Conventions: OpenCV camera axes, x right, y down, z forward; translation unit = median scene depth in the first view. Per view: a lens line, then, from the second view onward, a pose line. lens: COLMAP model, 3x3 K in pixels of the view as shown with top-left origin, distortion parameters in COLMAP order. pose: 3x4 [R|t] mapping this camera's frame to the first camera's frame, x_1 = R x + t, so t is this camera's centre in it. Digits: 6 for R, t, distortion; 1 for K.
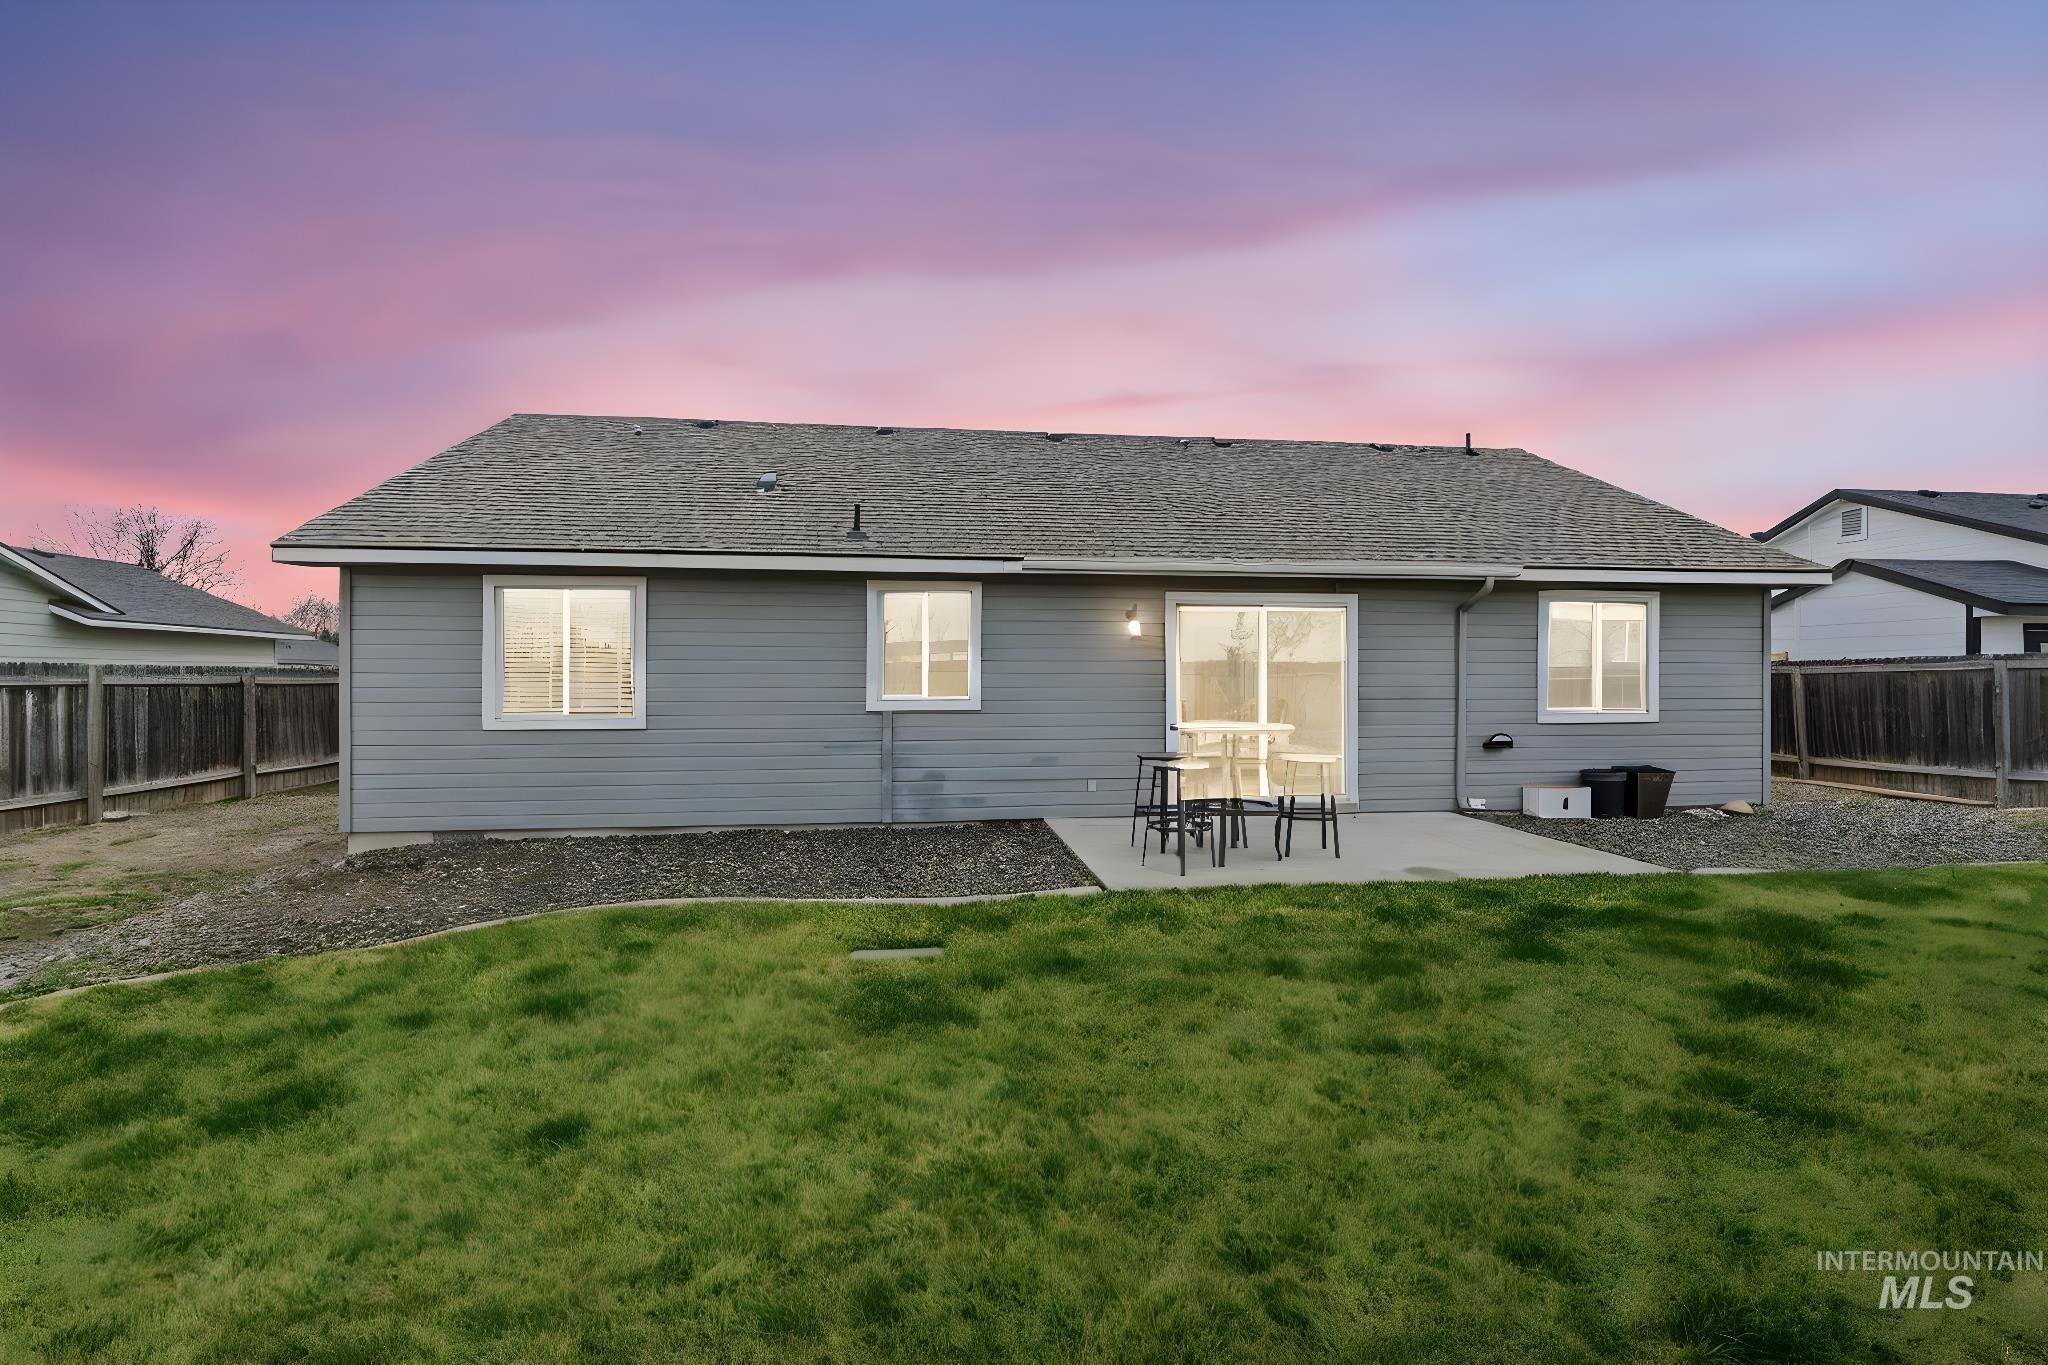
lens RADIAL K [[921.0, 0, 1027.3], [0, 921.0, 686.0], [0, 0, 1]] dist [0.000375, 0.000134]
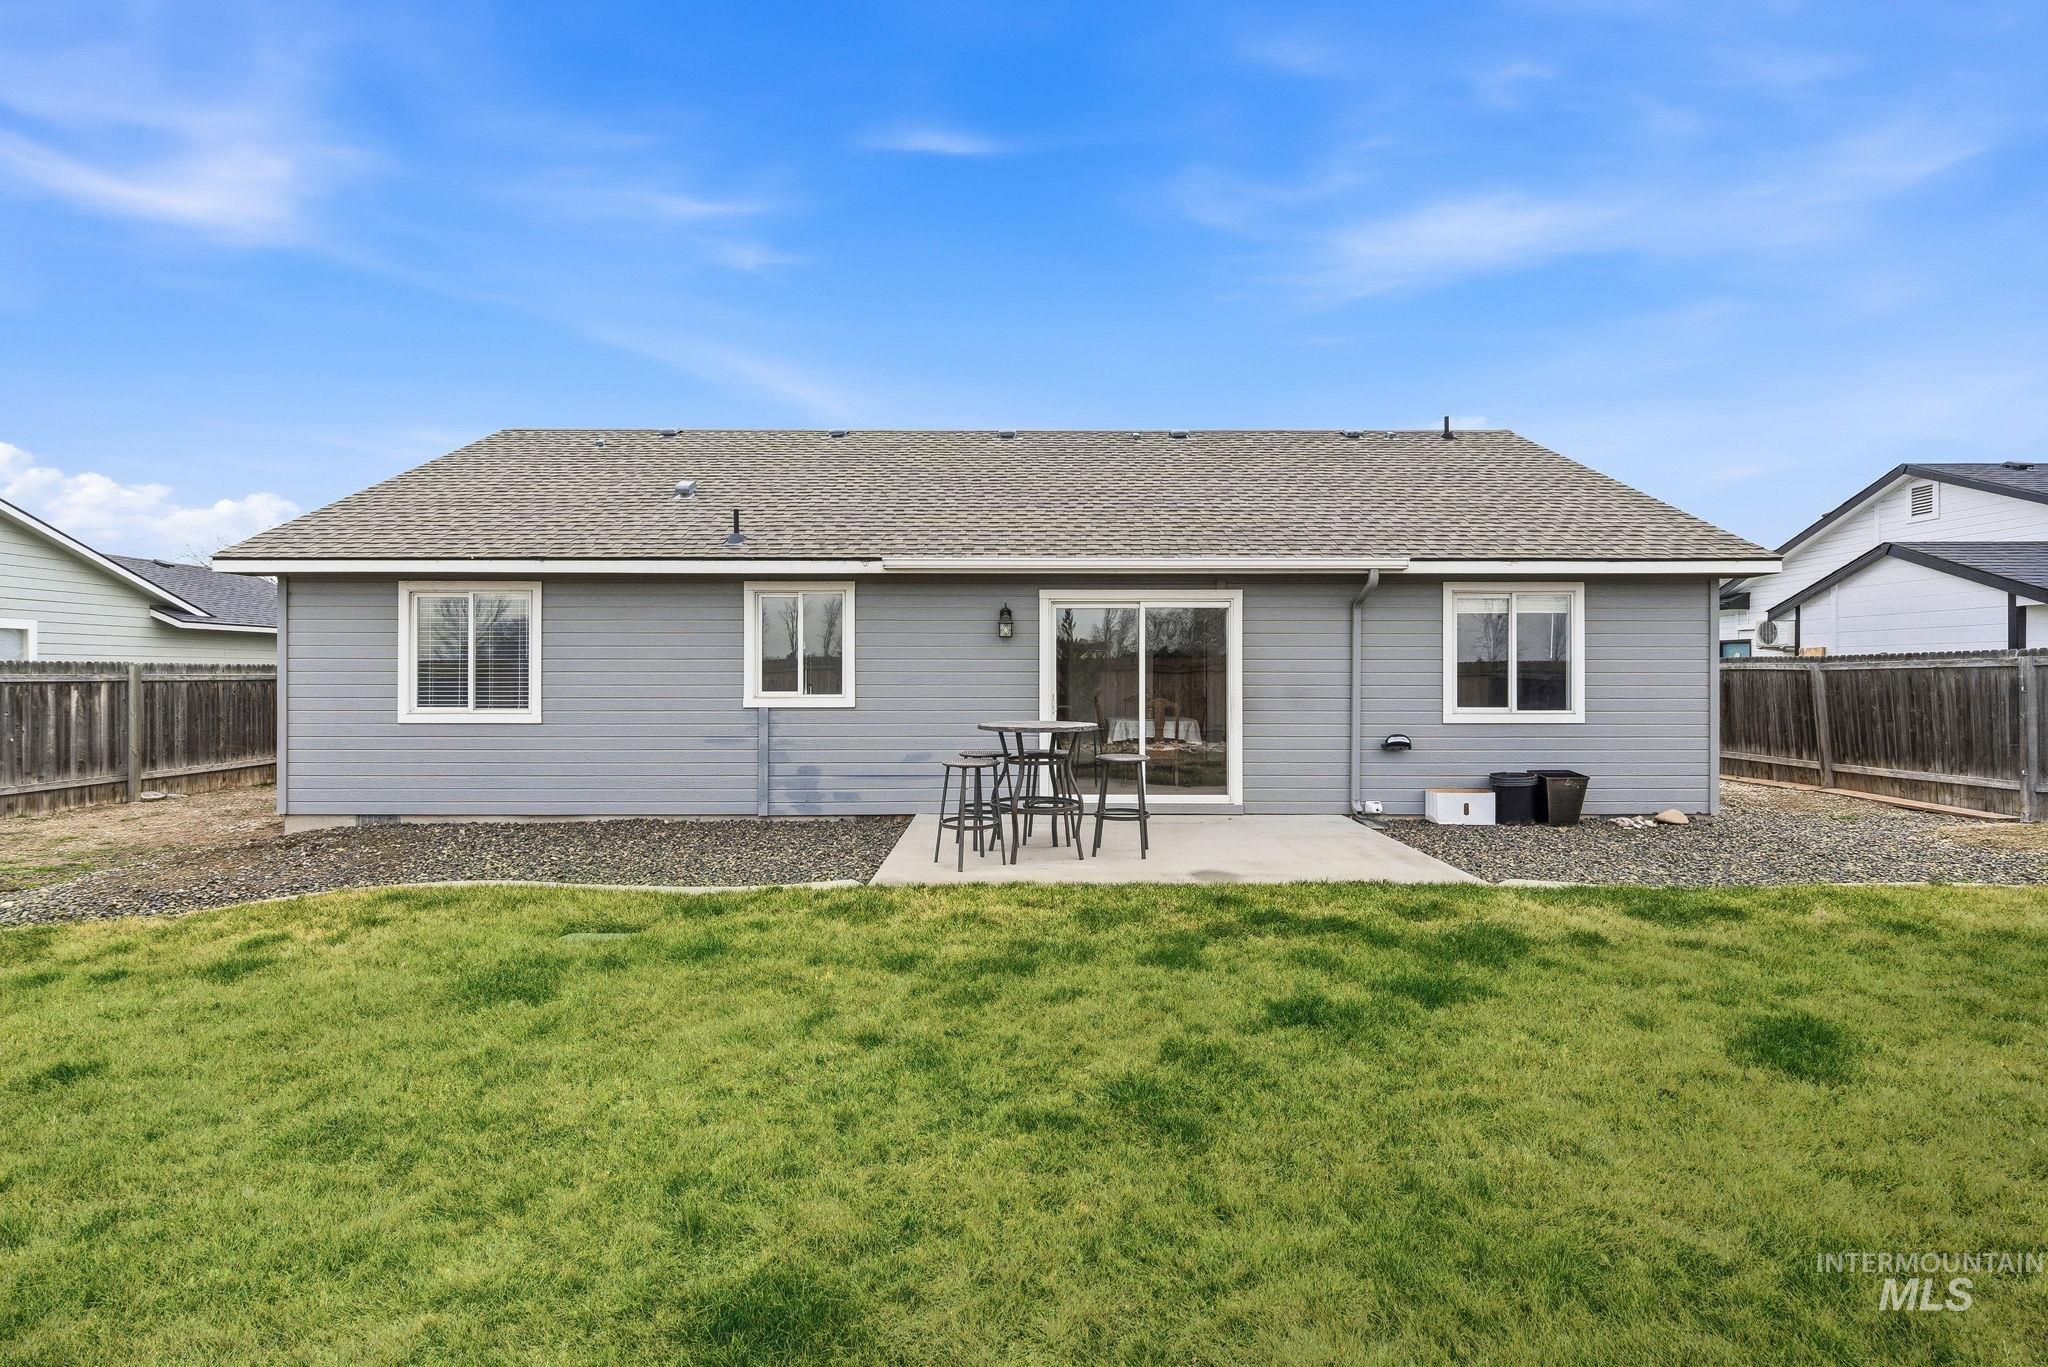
lens RADIAL K [[929.4, 0, 1026.5], [0, 929.4, 678.0], [0, 0, 1]] dist [0.000249, -0.000240]
pose [[0.992003, 0.000721, -0.126215, 0.245925], [-0.001179, 0.999993, -0.003553, -0.002508], [0.126211, 0.003673, 0.991997, -0.002067]]
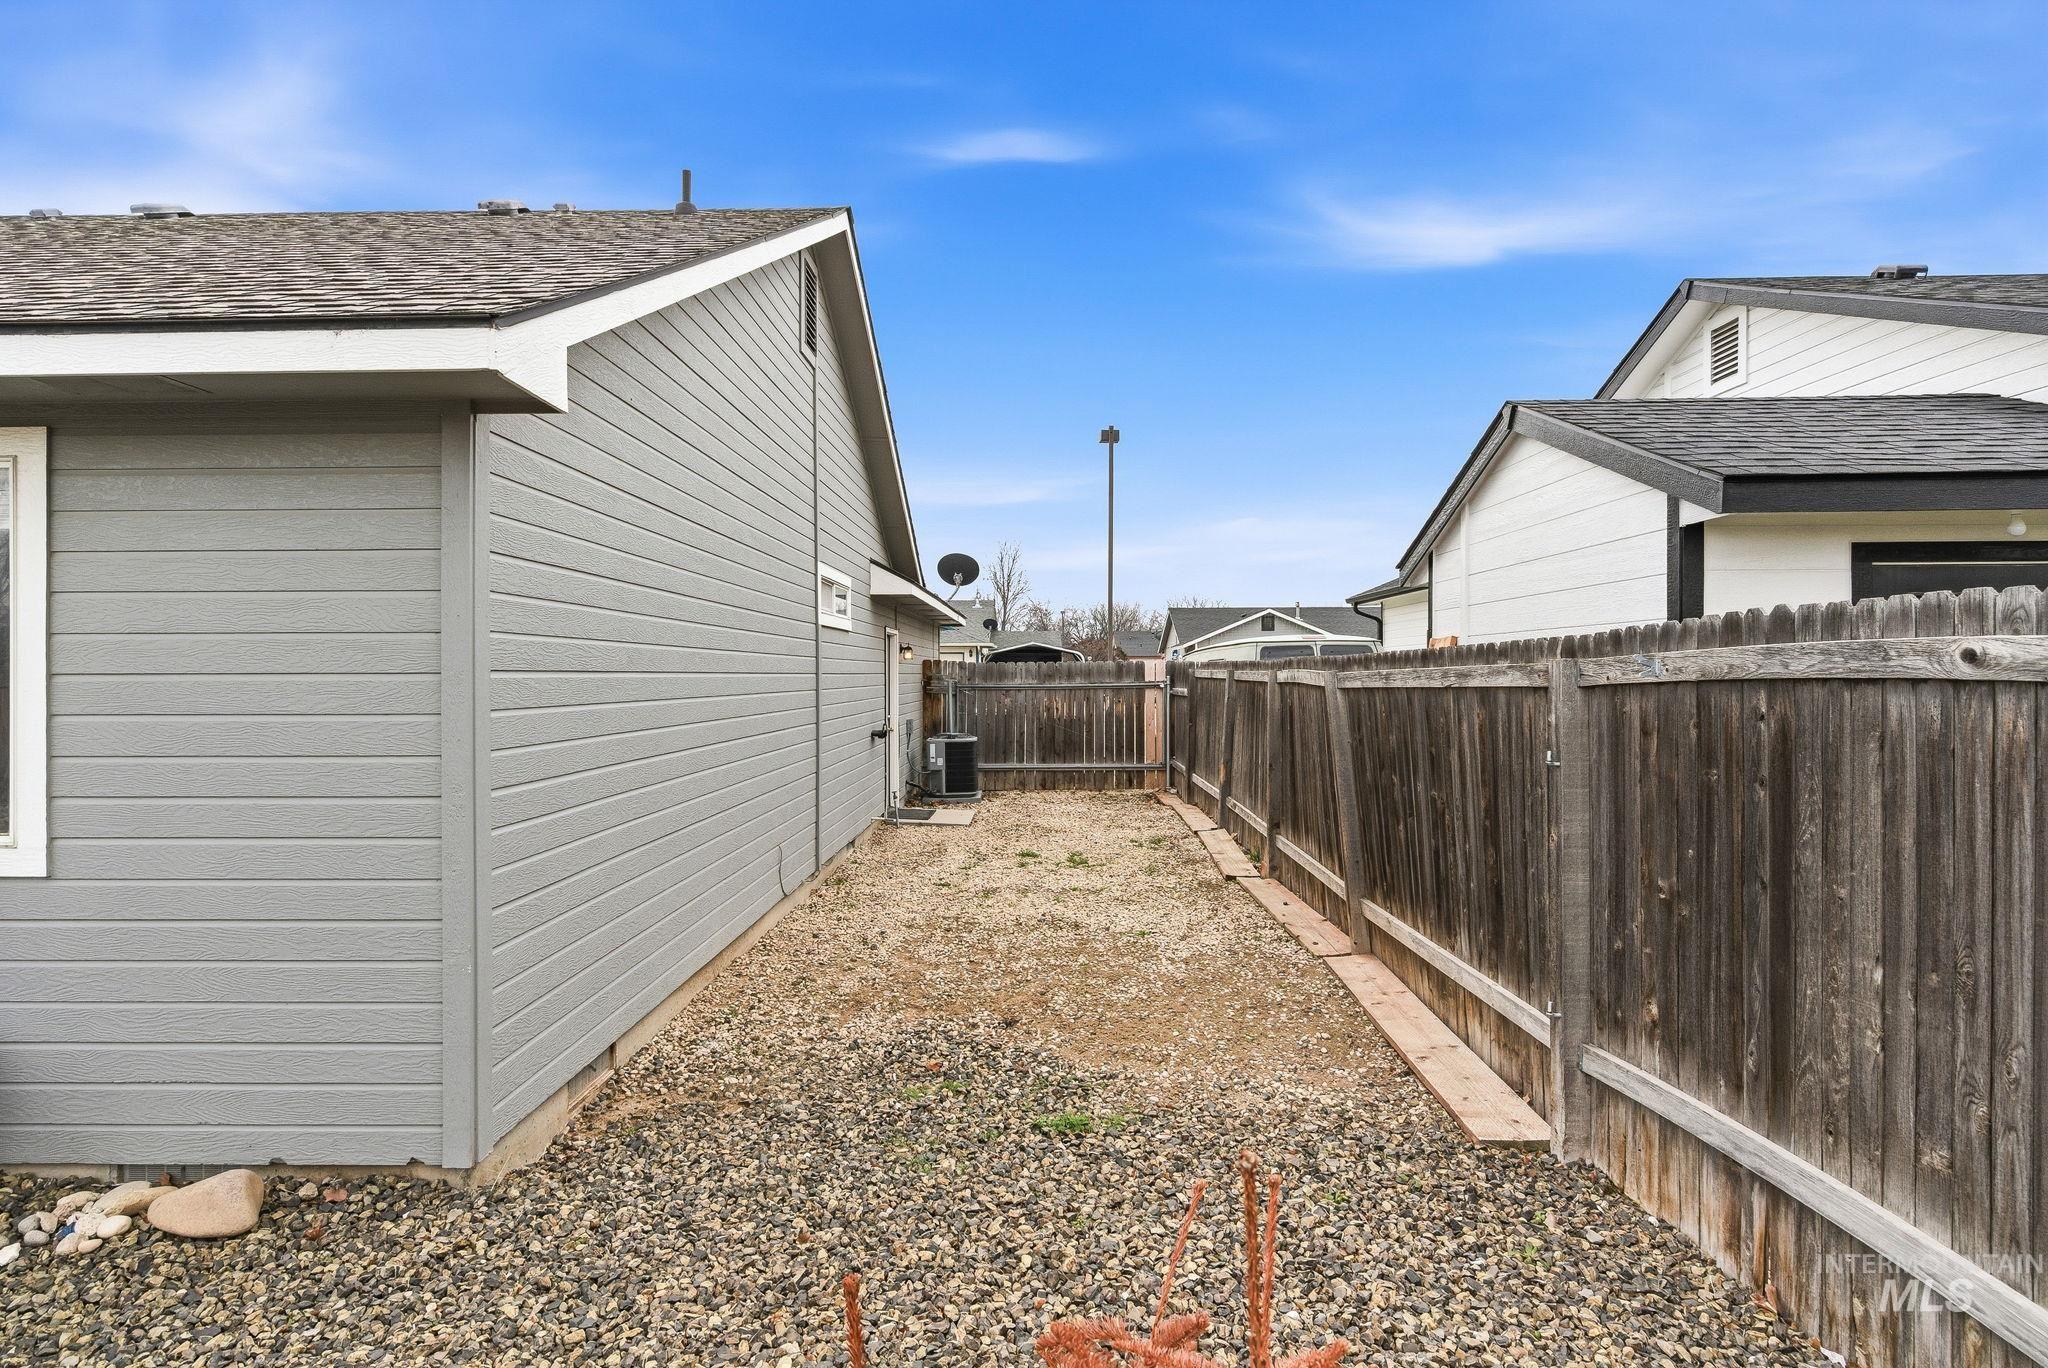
lens RADIAL K [[1044.3, 0, 1024.0], [0, 1044.3, 684.0], [0, 0, 1]] dist [0.002167, 0.000261]
pose [[0.988683, -0.000192, -0.150019, 1.045346], [0.000861, 0.999990, 0.004393, -0.023234], [0.150016, -0.004472, 0.988673, 0.721334]]
